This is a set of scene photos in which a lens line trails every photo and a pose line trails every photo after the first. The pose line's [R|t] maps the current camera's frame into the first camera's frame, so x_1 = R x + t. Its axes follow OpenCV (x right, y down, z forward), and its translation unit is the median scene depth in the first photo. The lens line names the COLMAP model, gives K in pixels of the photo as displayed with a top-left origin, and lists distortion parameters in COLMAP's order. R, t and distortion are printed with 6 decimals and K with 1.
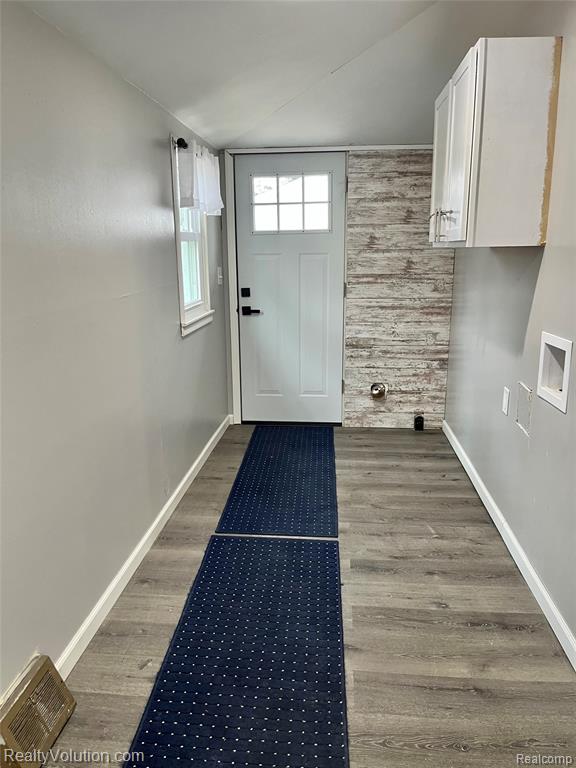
lens RADIAL K [[594.8, 0, 286.7], [0, 594.8, 384.1], [0, 0, 1]] dist [0.011281, -0.007117]
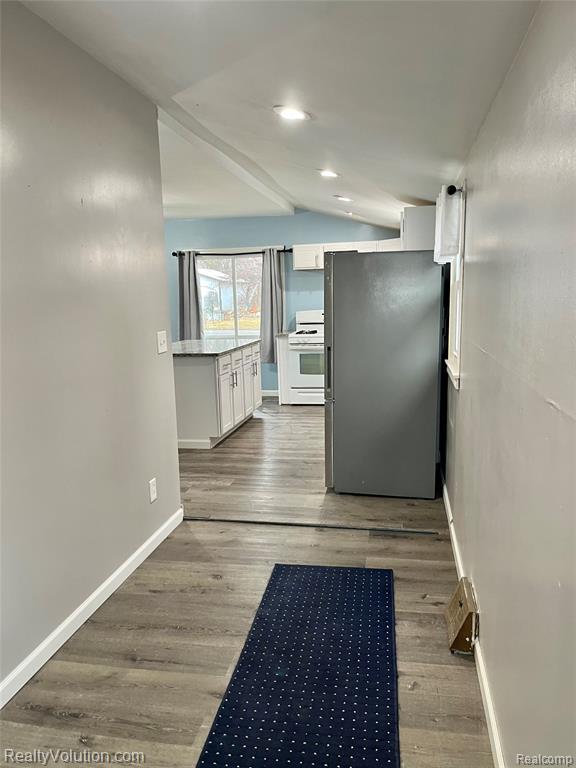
lens RADIAL K [[594.8, 0, 288.7], [0, 594.8, 384.6], [0, 0, 1]] dist [0.011281, -0.007117]
pose [[-0.994841, 0.022629, 0.098887, -0.133366], [0.057398, 0.929322, 0.364781, -0.441033], [-0.083643, 0.368575, -0.925827, 1.825323]]
